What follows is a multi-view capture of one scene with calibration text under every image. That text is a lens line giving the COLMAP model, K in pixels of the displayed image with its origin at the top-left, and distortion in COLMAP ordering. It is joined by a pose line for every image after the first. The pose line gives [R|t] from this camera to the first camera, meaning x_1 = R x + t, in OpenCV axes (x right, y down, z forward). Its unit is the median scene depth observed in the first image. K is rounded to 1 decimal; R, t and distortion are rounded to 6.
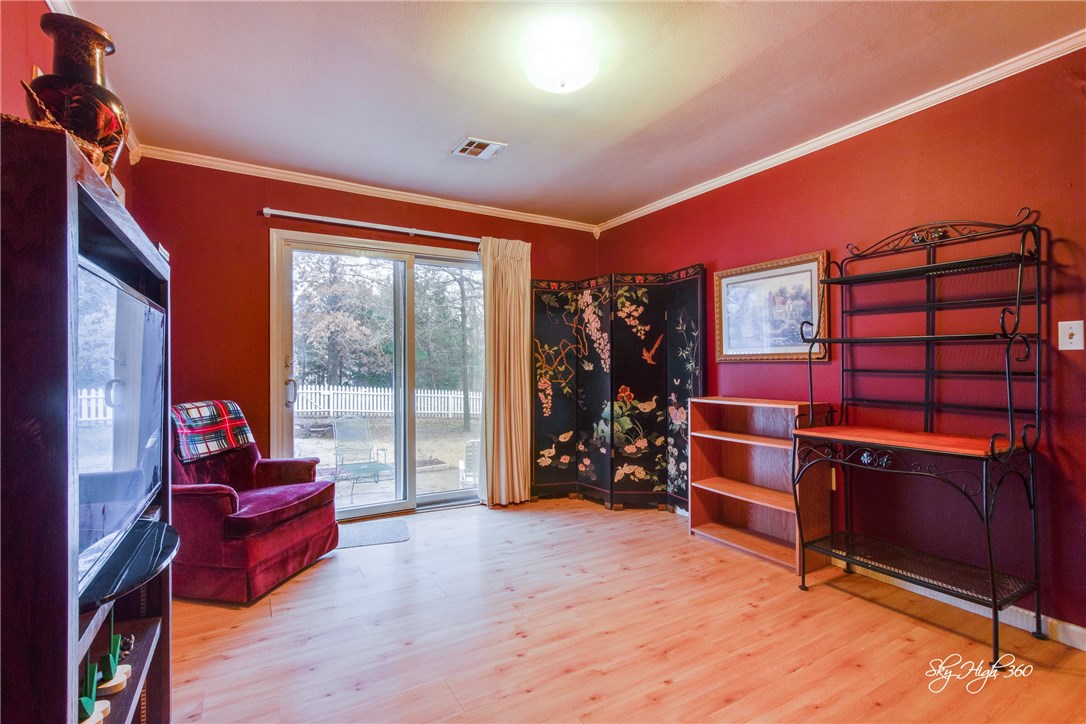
lens RADIAL K [[496.2, 0, 535.1], [0, 496.2, 361.4], [0, 0, 1]] dist [0.000144, 0.001075]
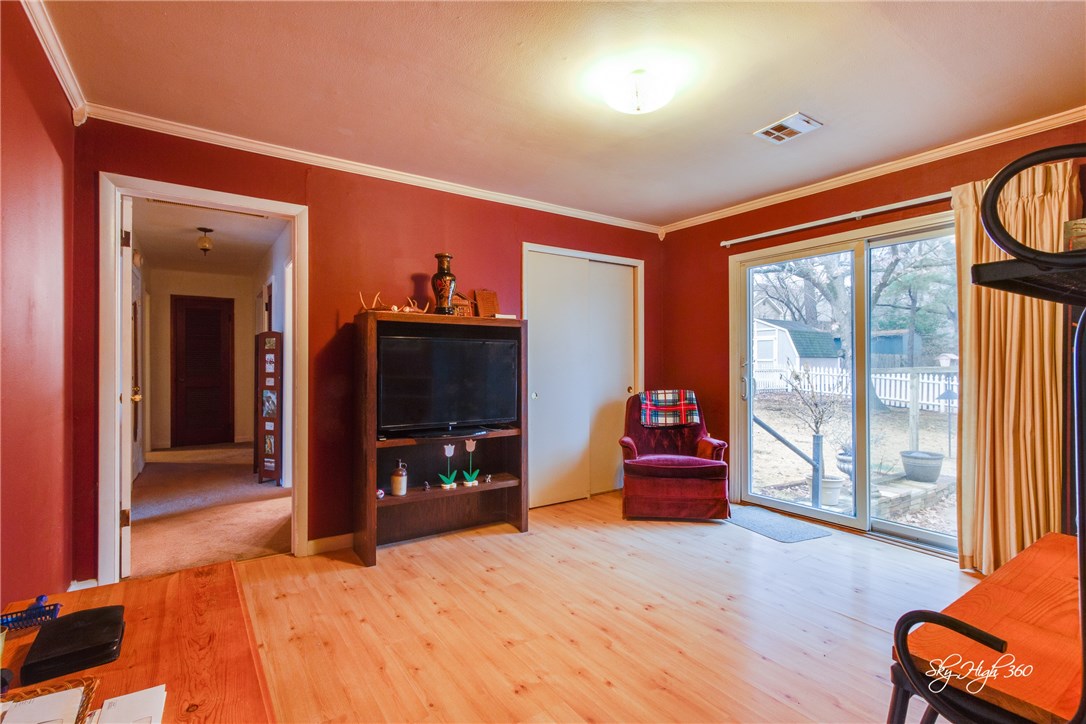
lens RADIAL K [[496.2, 0, 535.1], [0, 496.2, 361.4], [0, 0, 1]] dist [0.000144, 0.001075]
pose [[0.078760, -0.002531, -0.996890, 0.799230], [0.006469, 0.999977, -0.002028, -0.003982], [0.996873, -0.006289, 0.078775, 0.491284]]
